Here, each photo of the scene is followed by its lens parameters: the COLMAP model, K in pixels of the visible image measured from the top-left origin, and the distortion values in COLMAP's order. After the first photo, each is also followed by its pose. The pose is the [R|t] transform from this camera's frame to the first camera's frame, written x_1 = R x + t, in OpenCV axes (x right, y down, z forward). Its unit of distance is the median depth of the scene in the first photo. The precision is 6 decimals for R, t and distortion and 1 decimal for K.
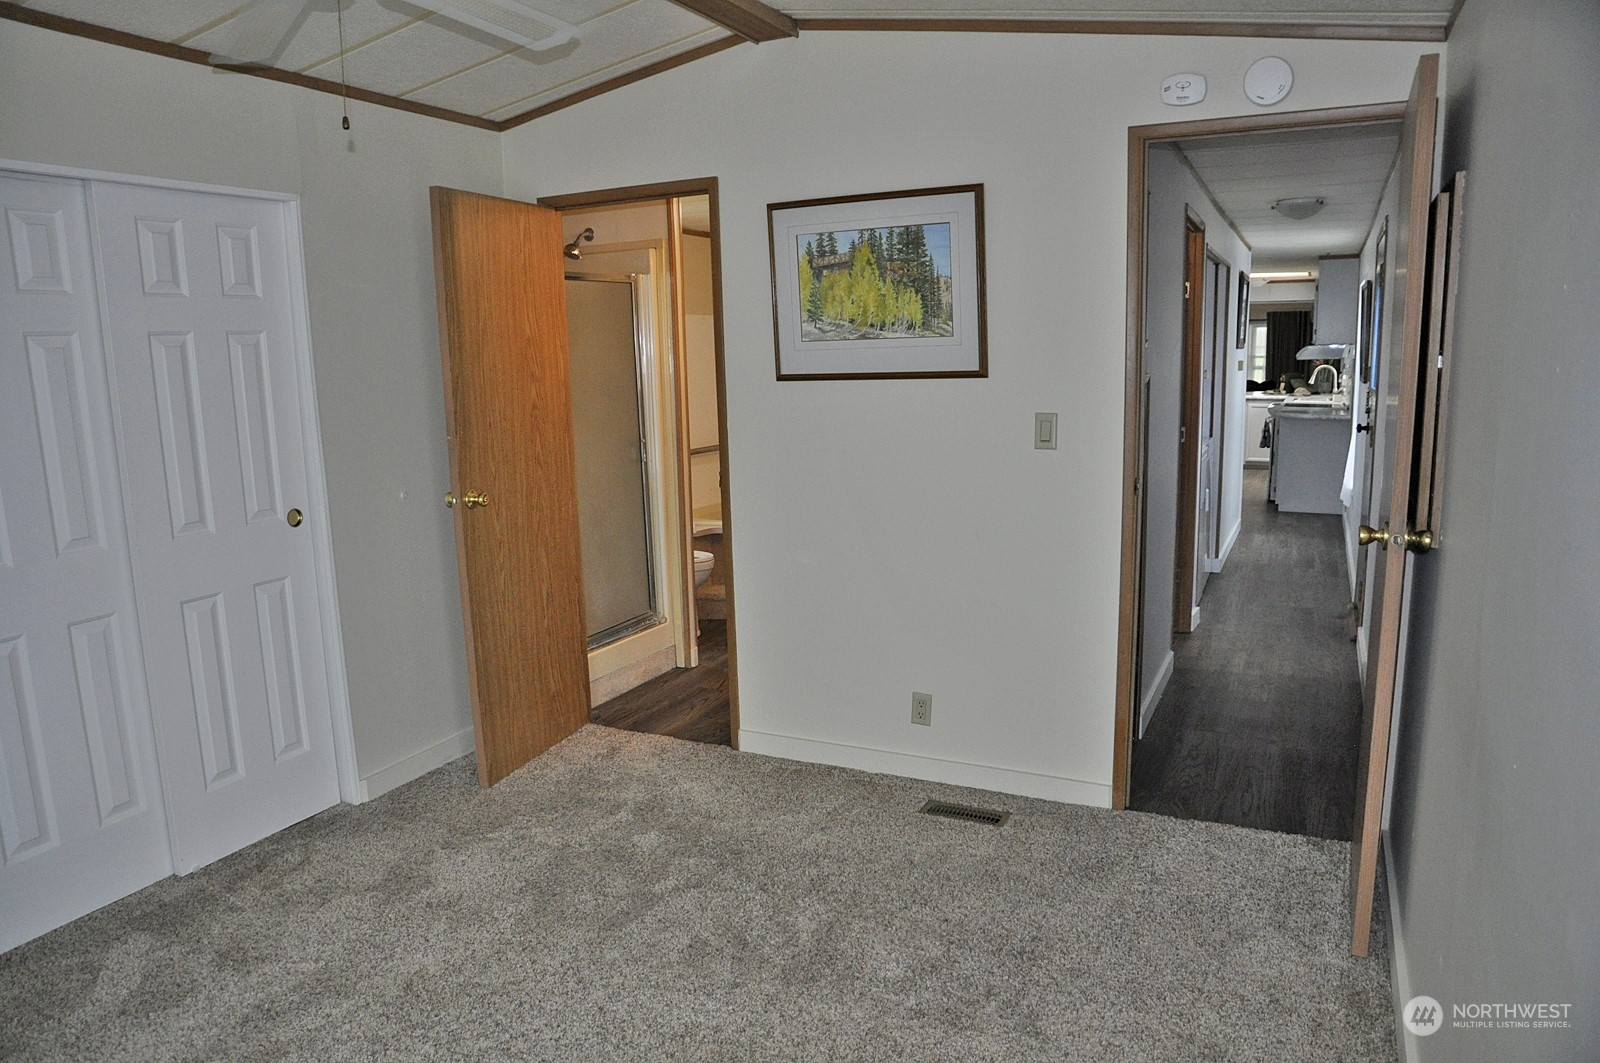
lens RADIAL K [[1057.8, 0, 800.0], [0, 1057.8, 531.5], [0, 0, 1]] dist [-0.088005, 0.002767]
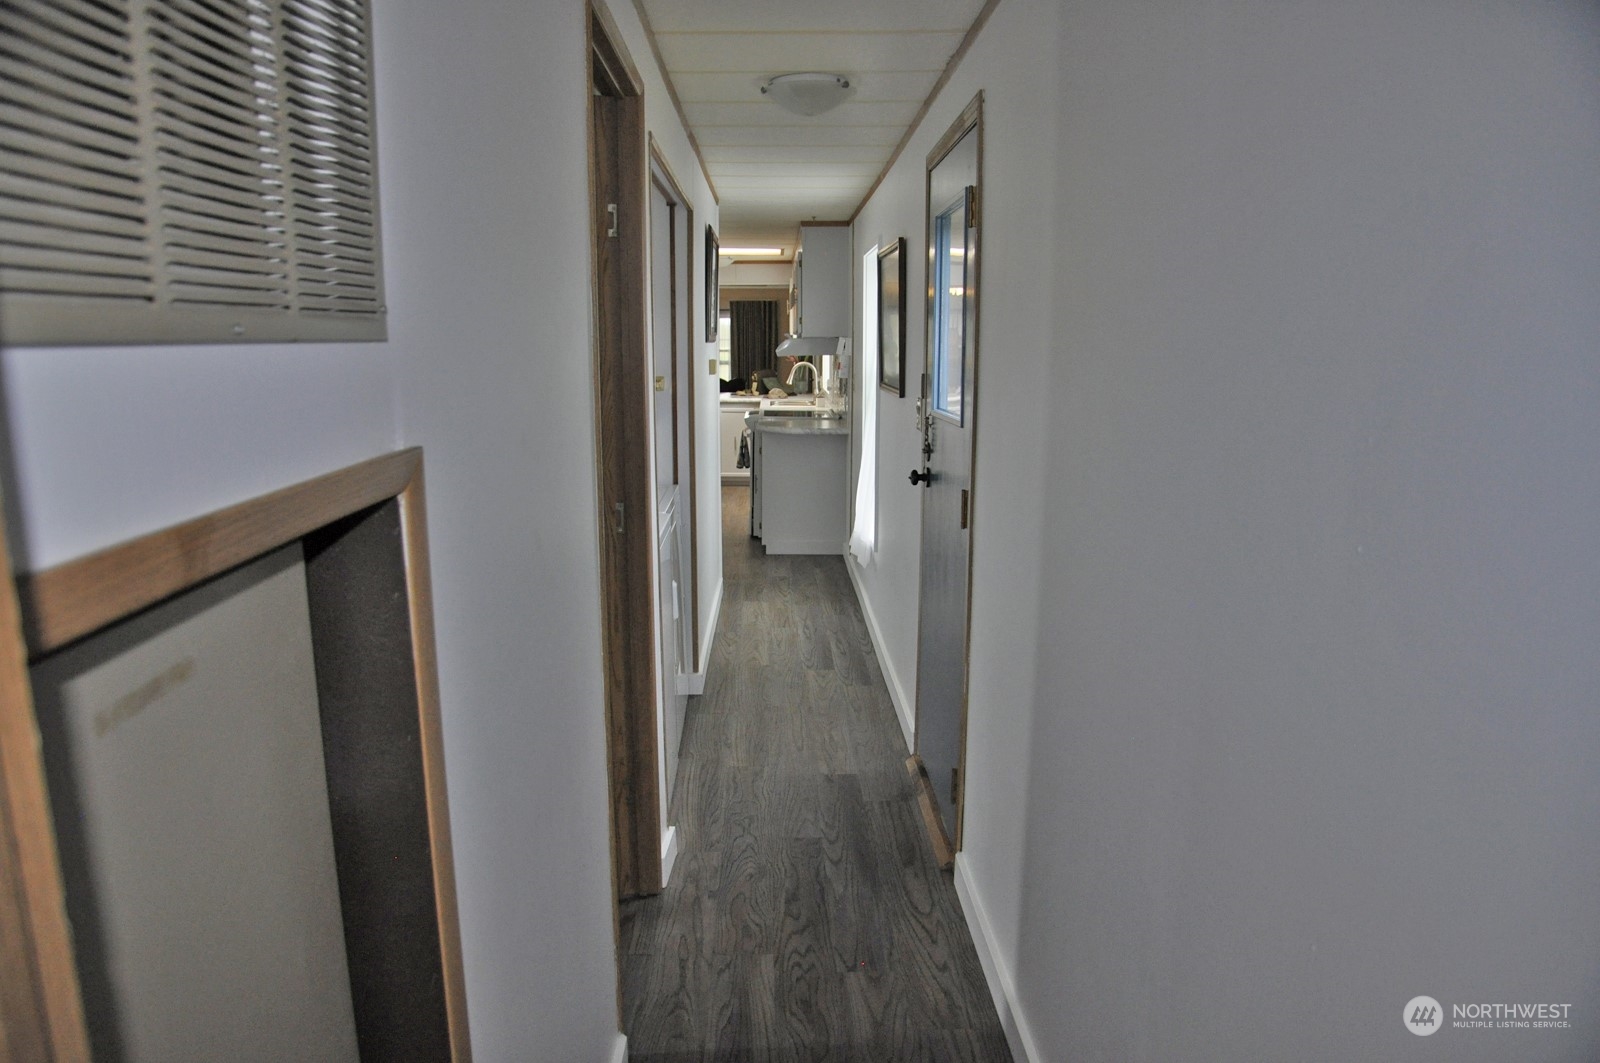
lens RADIAL K [[1085.4, 0, 795.4], [0, 1085.4, 554.9], [0, 0, 1]] dist [-0.120992, 0.079729]
pose [[0.886072, -0.070400, 0.458171, 0.108156], [0.059271, 0.997494, 0.038643, -0.047543], [-0.459743, -0.007085, 0.888024, 0.268045]]
